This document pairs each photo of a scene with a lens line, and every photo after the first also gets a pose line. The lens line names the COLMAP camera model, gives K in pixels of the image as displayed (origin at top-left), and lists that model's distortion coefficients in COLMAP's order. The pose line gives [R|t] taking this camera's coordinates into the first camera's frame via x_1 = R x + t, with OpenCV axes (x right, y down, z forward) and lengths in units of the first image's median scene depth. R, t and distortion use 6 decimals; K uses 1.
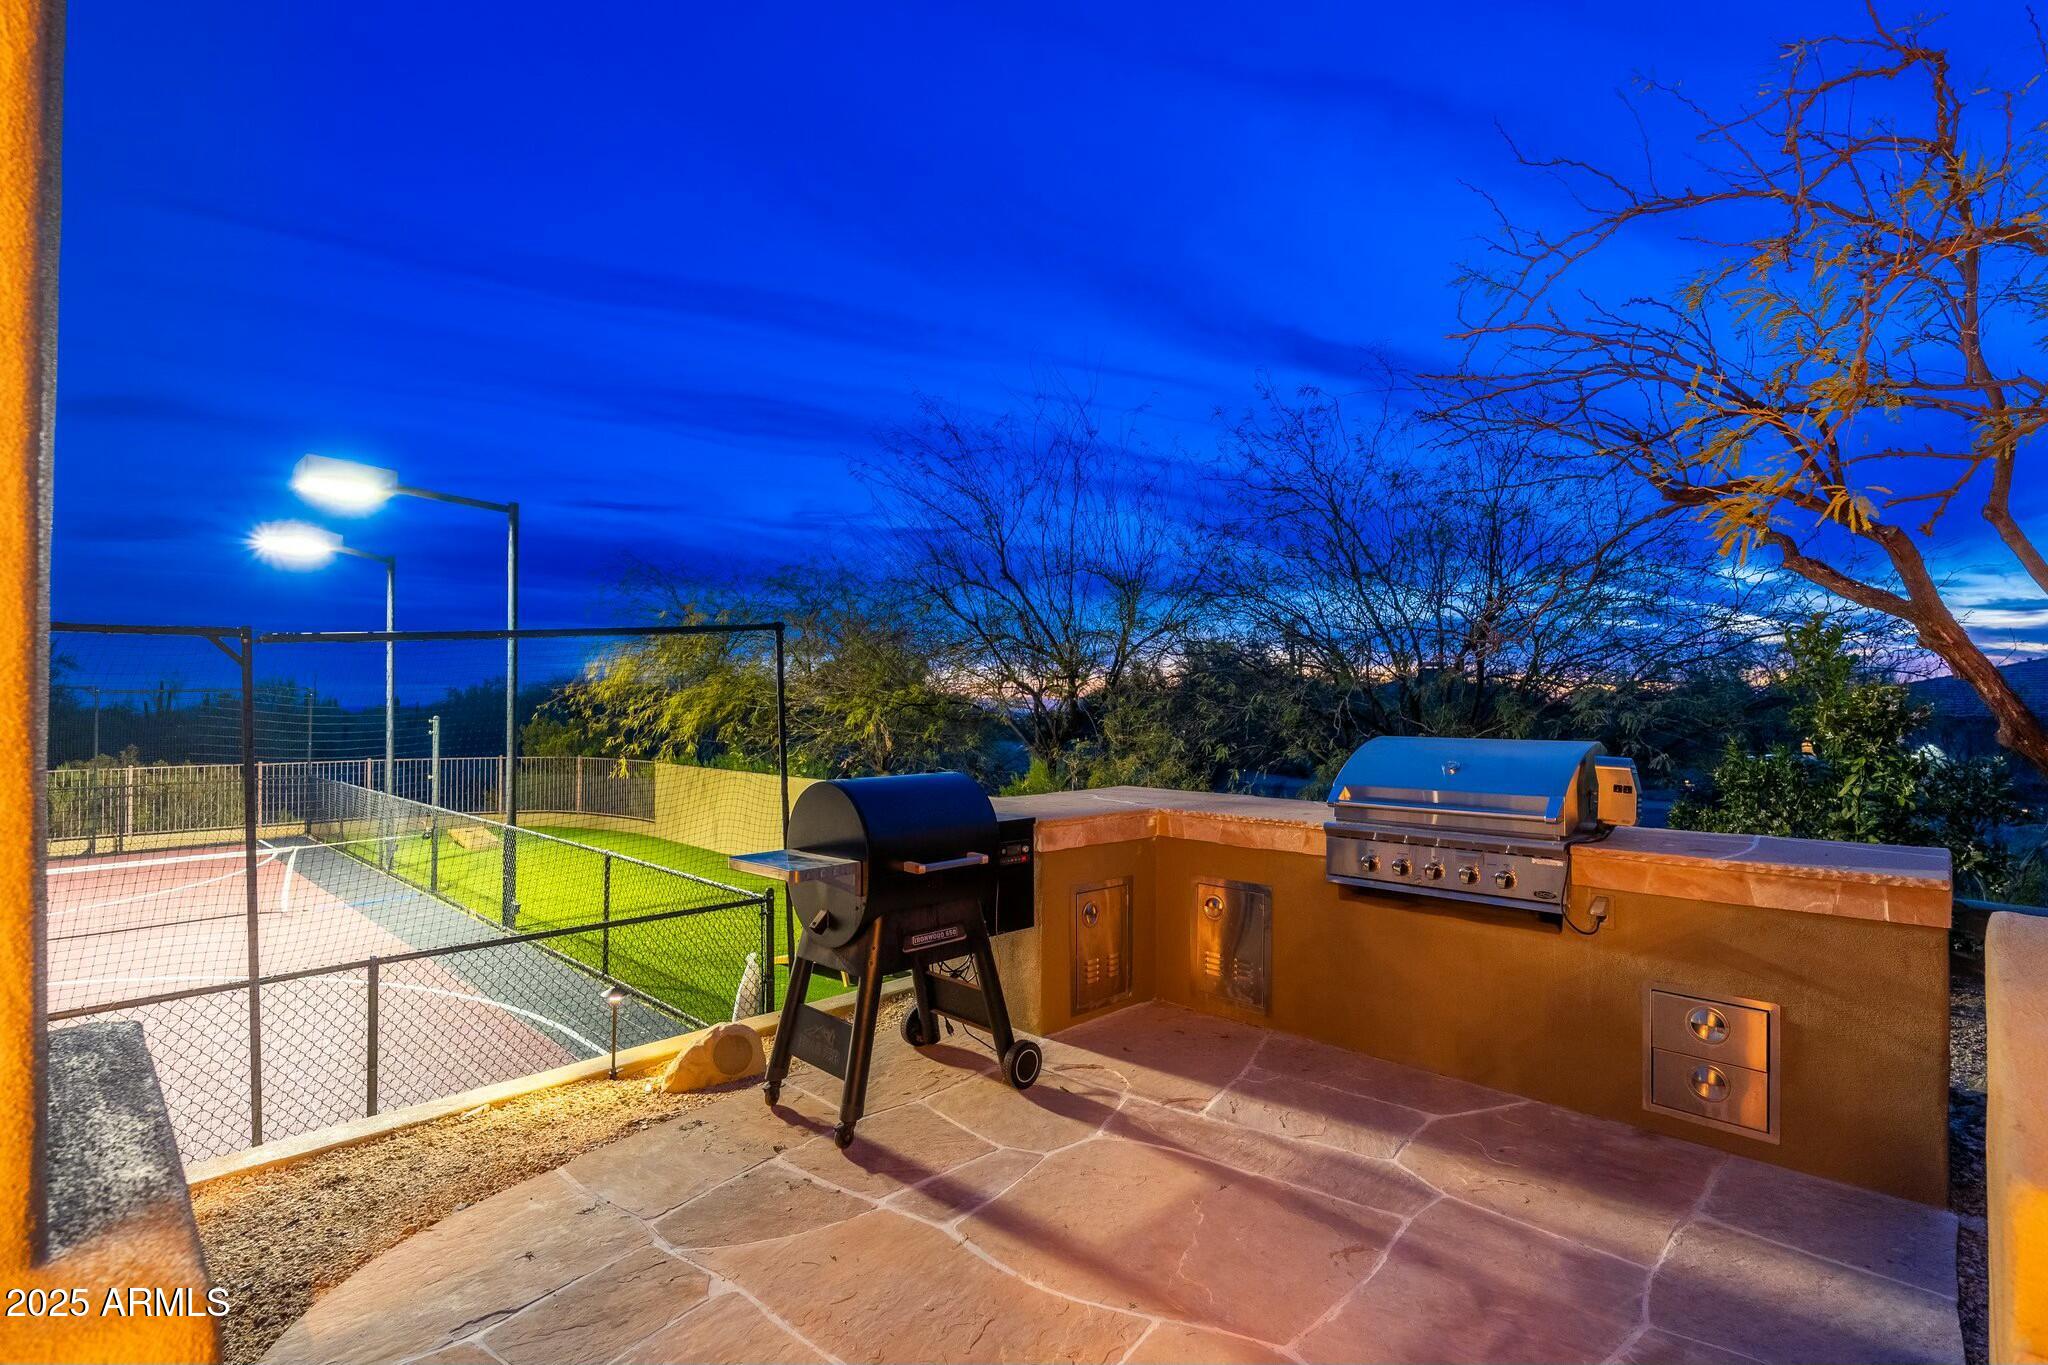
lens RADIAL K [[996.9, 0, 987.6], [0, 996.9, 685.7], [0, 0, 1]] dist [0.000414, 0.000647]
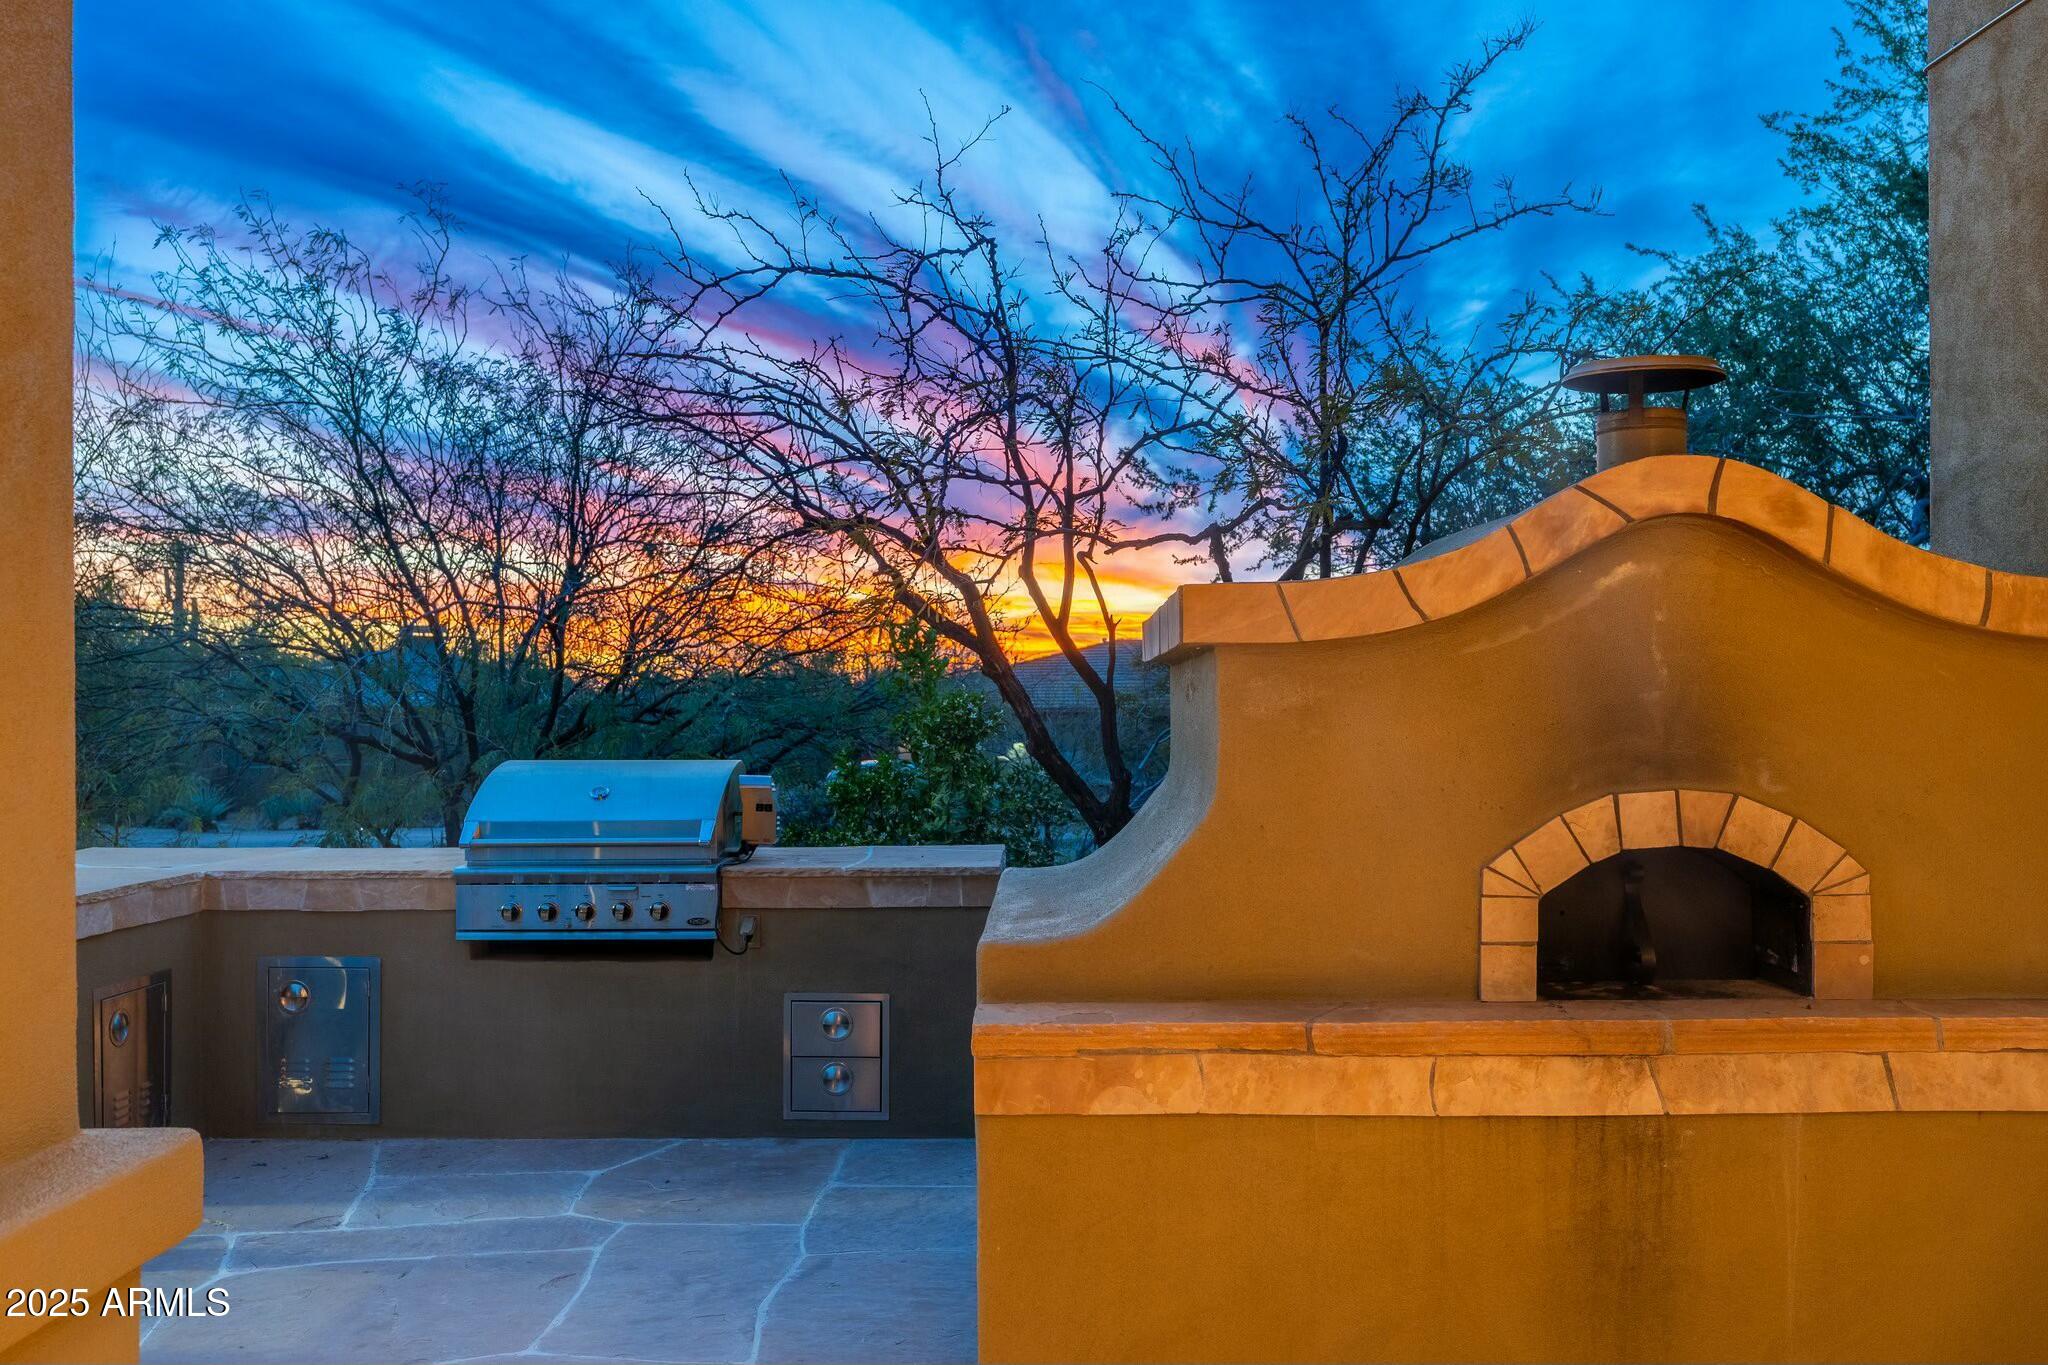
lens RADIAL K [[1653.4, 0, 1026.1], [0, 1653.4, 681.9], [0, 0, 1]] dist [0.002834, -0.000105]
pose [[0.723941, -0.000195, 0.689862, -0.302404], [-0.006483, 0.999954, 0.007085, -0.034007], [-0.689832, -0.009602, 0.723906, -0.359064]]
